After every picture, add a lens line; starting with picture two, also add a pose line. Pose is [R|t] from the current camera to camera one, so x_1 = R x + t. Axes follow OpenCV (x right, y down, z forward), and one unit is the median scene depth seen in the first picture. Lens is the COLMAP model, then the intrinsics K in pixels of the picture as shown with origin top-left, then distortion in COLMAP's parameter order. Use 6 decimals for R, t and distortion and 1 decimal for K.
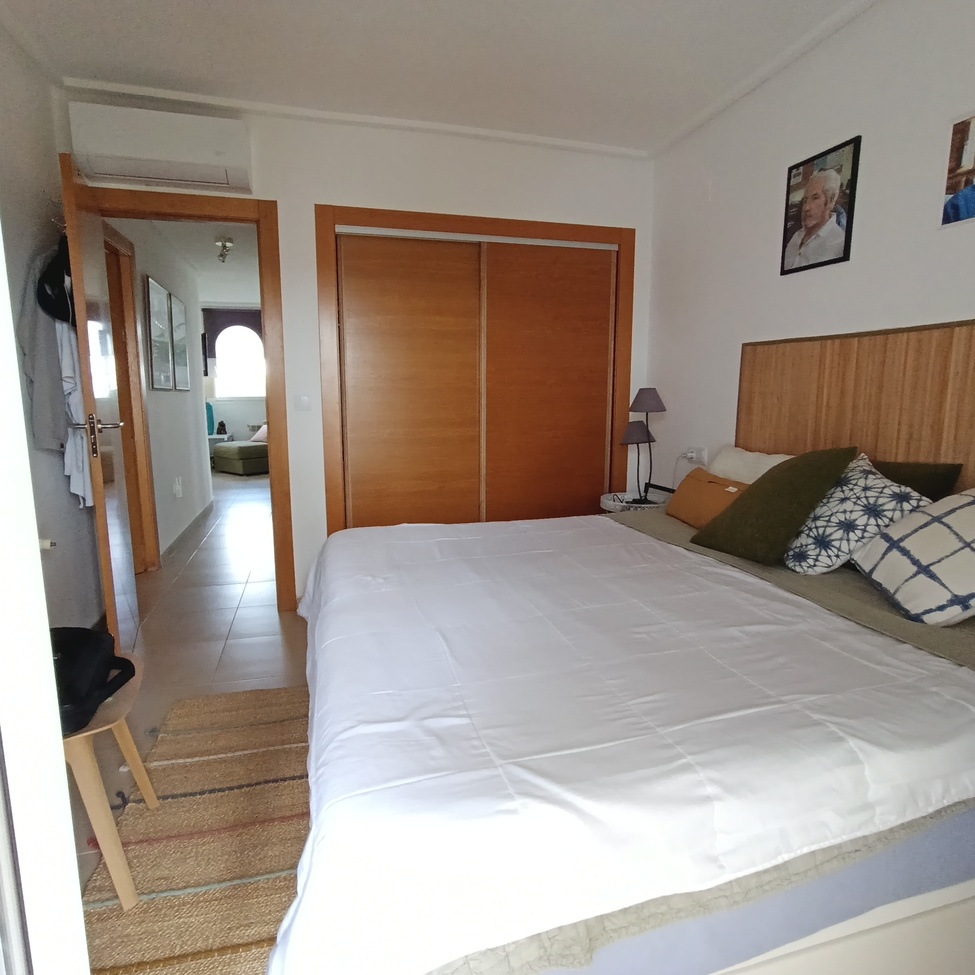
lens RADIAL K [[591.9, 0, 485.2], [0, 591.9, 484.7], [0, 0, 1]] dist [-0.035409, 0.024569]
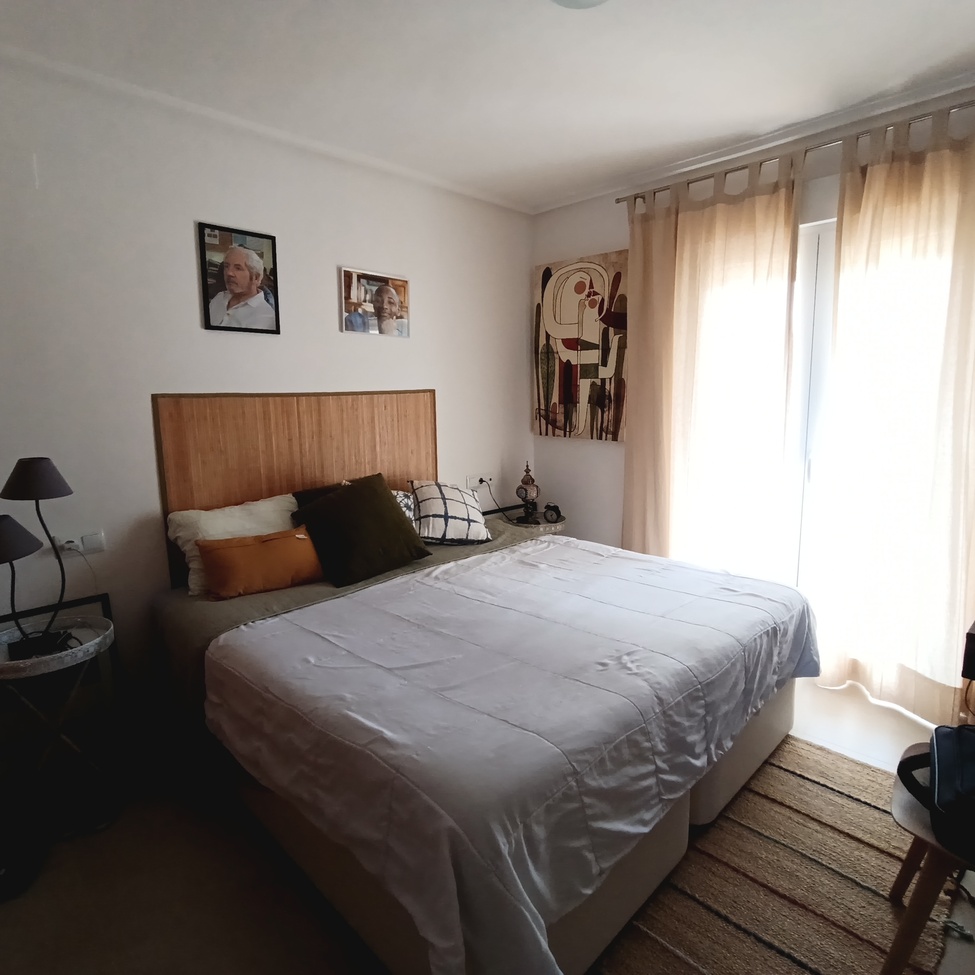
lens RADIAL K [[591.9, 0, 484.8], [0, 591.9, 484.7], [0, 0, 1]] dist [-0.035409, 0.024569]
pose [[-0.487621, -0.129658, 0.863374, -0.676362], [0.155559, 0.960183, 0.232054, -0.290353], [-0.859085, 0.247460, -0.448036, 1.221686]]
